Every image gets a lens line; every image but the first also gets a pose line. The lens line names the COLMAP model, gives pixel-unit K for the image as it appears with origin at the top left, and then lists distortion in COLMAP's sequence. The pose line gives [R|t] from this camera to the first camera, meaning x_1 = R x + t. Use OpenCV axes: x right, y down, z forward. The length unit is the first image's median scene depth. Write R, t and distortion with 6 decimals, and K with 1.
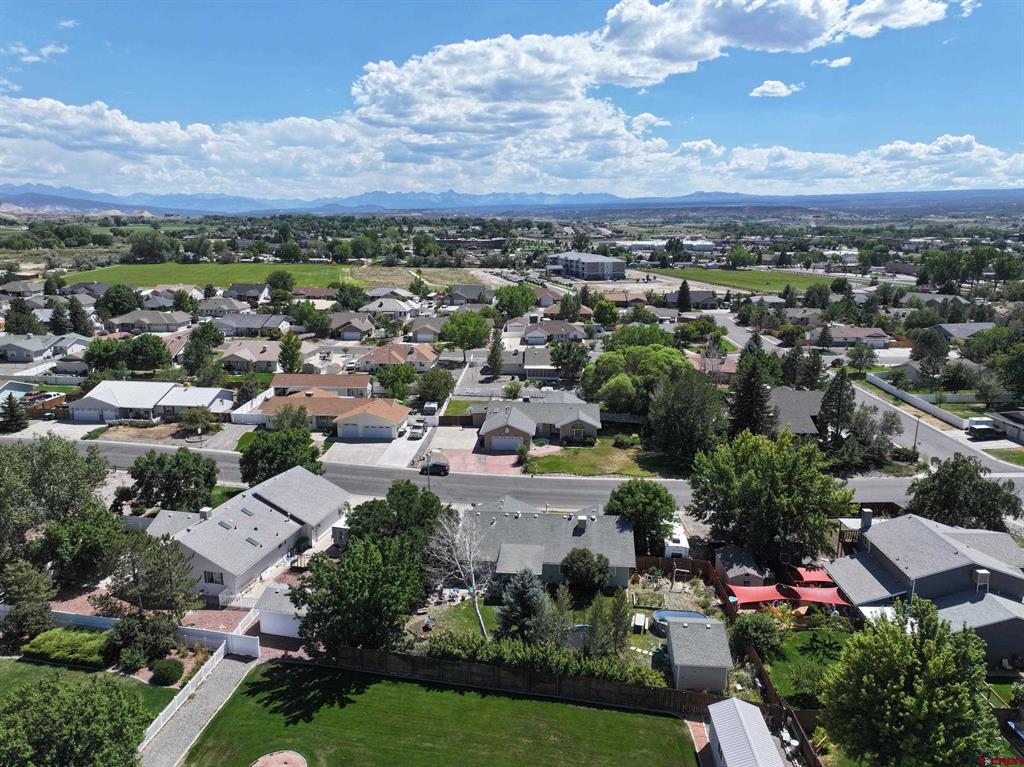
lens RADIAL K [[722.0, 0, 512.0], [0, 722.0, 383.5], [0, 0, 1]] dist [0.003100, 0.006921]
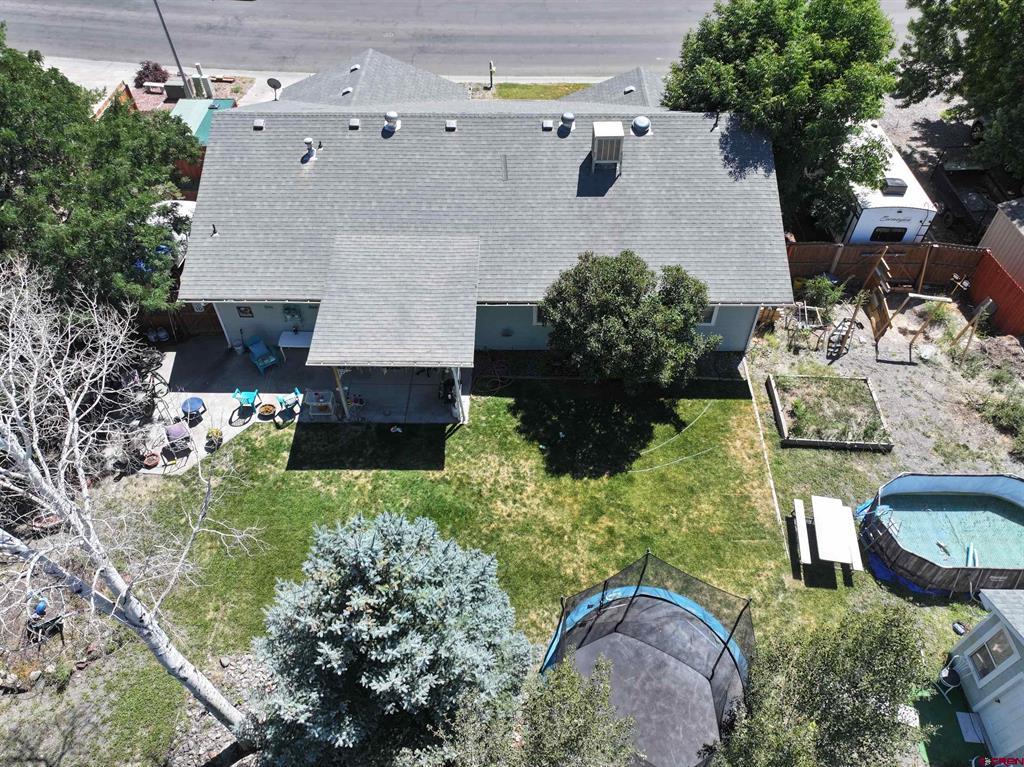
lens RADIAL K [[738.1, 0, 514.8], [0, 738.1, 376.4], [0, 0, 1]] dist [0.007747, 0.004771]
pose [[0.997291, -0.057675, 0.045648, 0.040500], [0.022143, 0.827234, 0.561421, 0.101059], [-0.070142, -0.558889, 0.826270, 0.709390]]
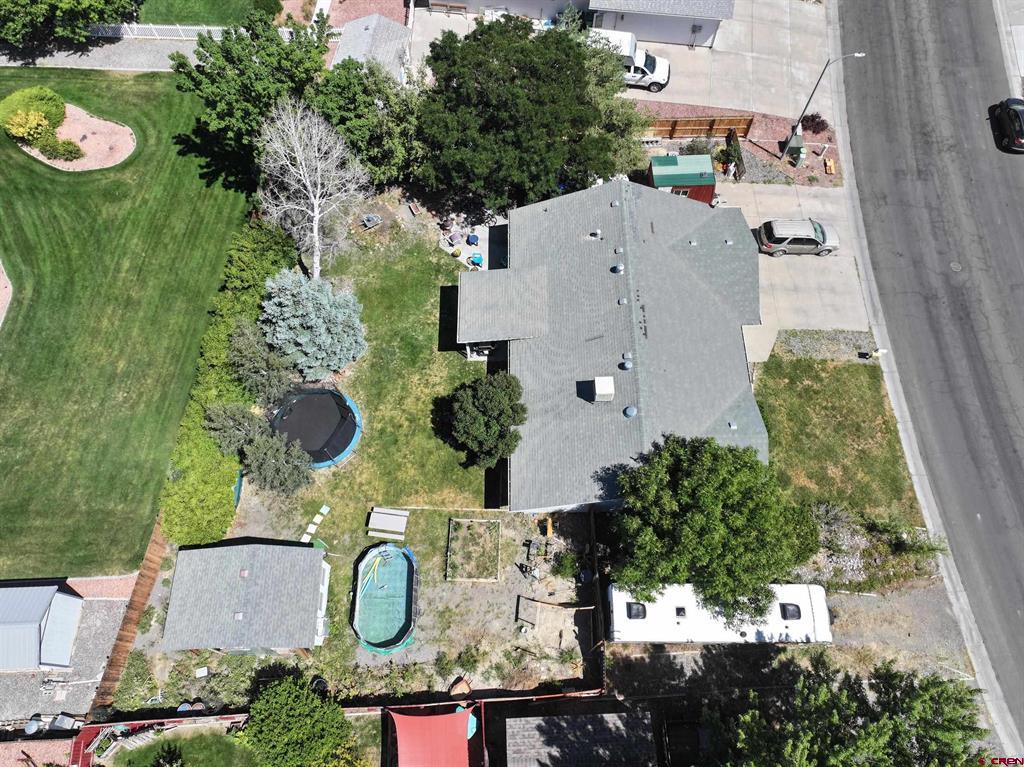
lens RADIAL K [[722.0, 0, 512.0], [0, 722.0, 383.5], [0, 0, 1]] dist [0.003100, 0.006921]
pose [[0.086042, 0.903037, -0.420856, 0.285311], [-0.193340, 0.429527, 0.882115, -0.205607], [0.977352, 0.005470, 0.211551, 0.858522]]
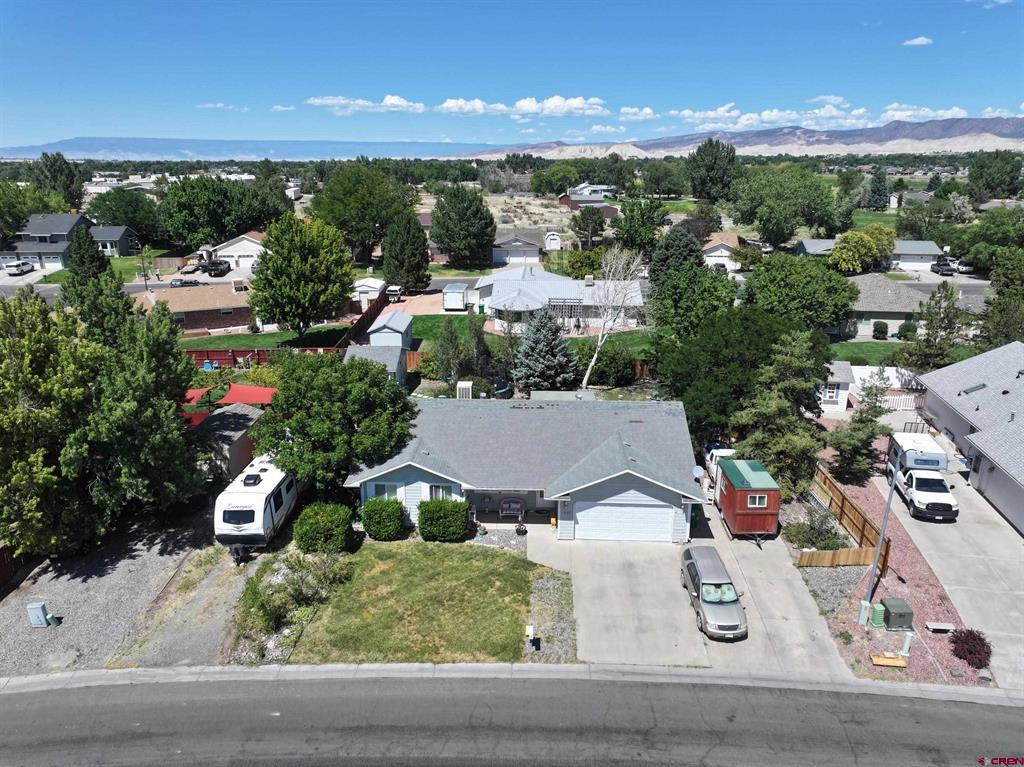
lens RADIAL K [[722.0, 0, 512.0], [0, 722.0, 383.5], [0, 0, 1]] dist [0.003100, 0.006921]
pose [[-0.999397, 0.010246, -0.033178, 0.081558], [-0.007082, 0.875252, 0.483616, -0.093731], [0.033995, 0.483559, -0.874651, 1.513171]]
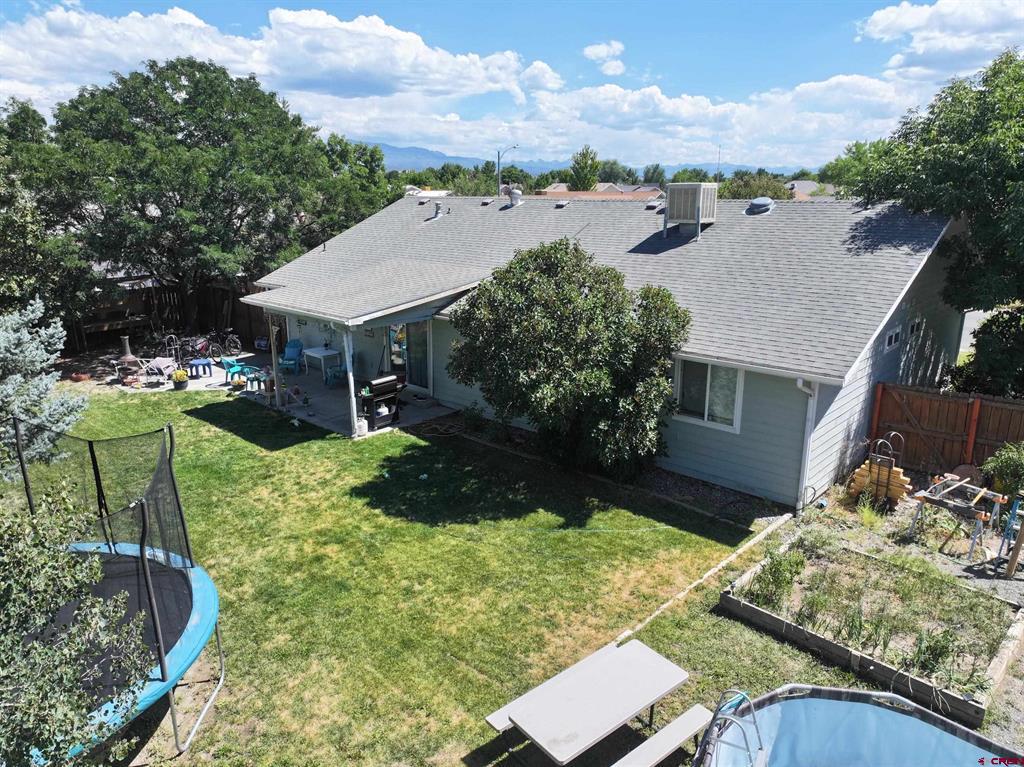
lens RADIAL K [[722.0, 0, 512.0], [0, 722.0, 383.5], [0, 0, 1]] dist [0.003100, 0.006921]
pose [[0.790099, 0.150663, -0.594175, 0.198810], [-0.134505, 0.988312, 0.071746, 0.241473], [0.598040, 0.023233, 0.801129, 0.794964]]
